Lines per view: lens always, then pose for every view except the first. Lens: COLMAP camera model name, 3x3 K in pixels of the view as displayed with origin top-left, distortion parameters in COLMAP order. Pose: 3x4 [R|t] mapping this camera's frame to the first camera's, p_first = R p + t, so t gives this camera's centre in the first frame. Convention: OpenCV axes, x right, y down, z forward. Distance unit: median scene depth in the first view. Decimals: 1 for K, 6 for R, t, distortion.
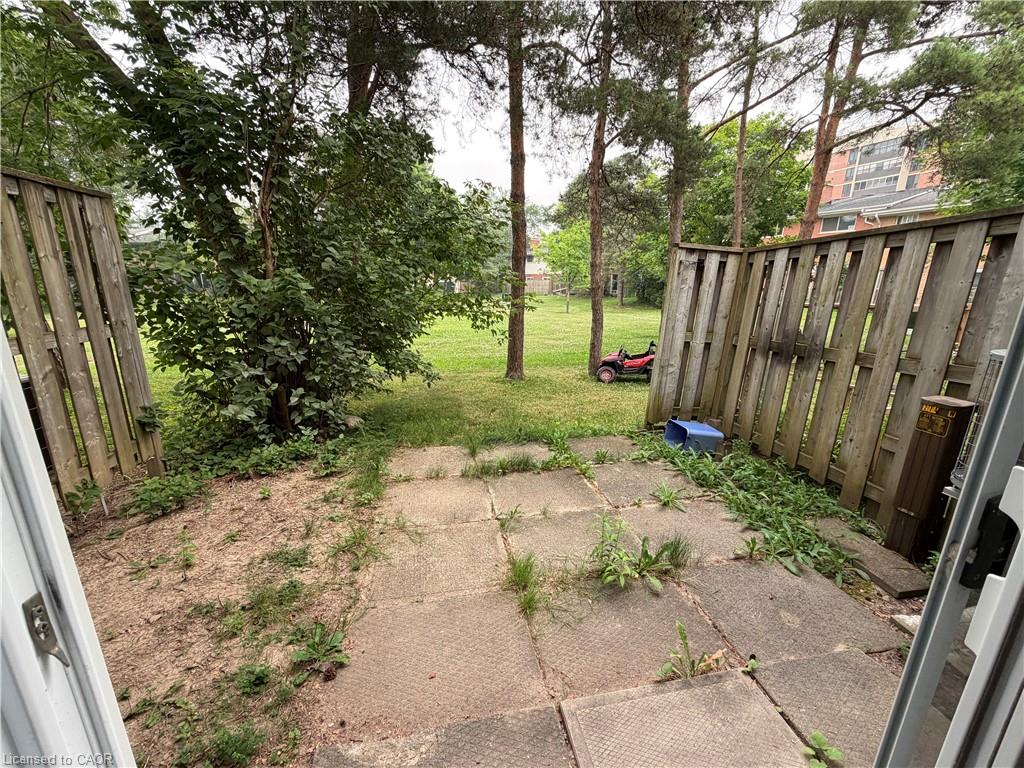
lens RADIAL K [[407.3, 0, 507.2], [0, 407.3, 387.1], [0, 0, 1]] dist [0.000514, -0.000102]
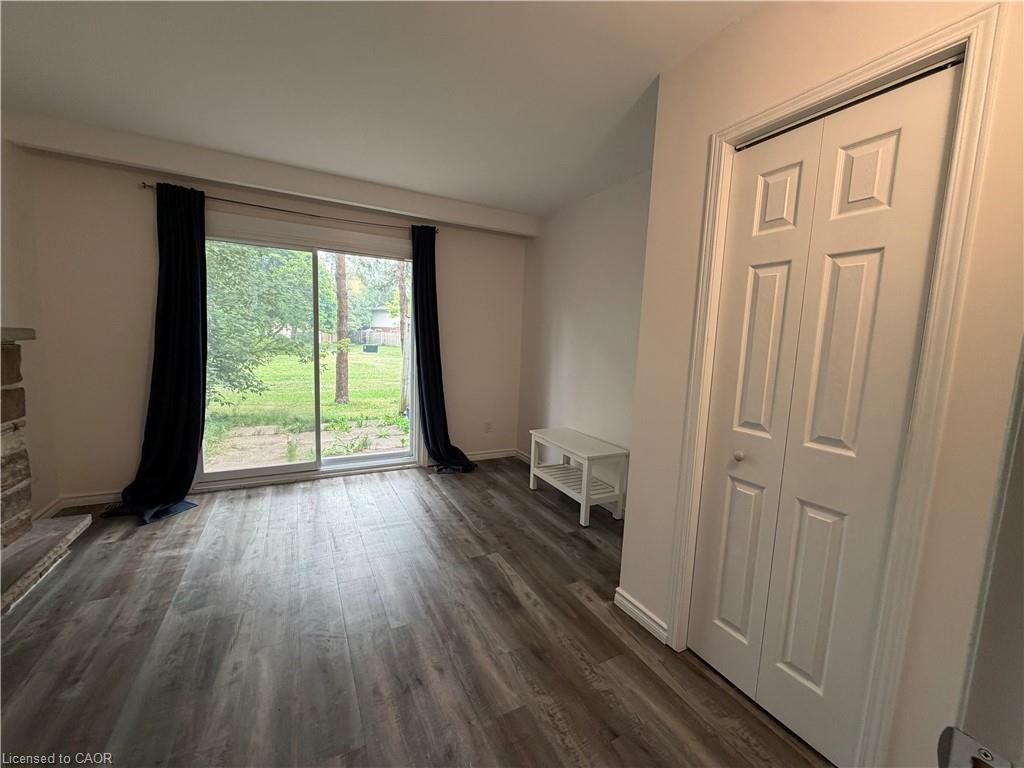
lens RADIAL K [[407.3, 0, 514.8], [0, 407.3, 381.3], [0, 0, 1]] dist [0.000514, -0.000102]
pose [[0.948594, -0.007469, 0.316406, 0.270147], [0.052702, 0.989491, -0.134646, 0.233139], [-0.312075, 0.144400, 0.939020, -0.875570]]
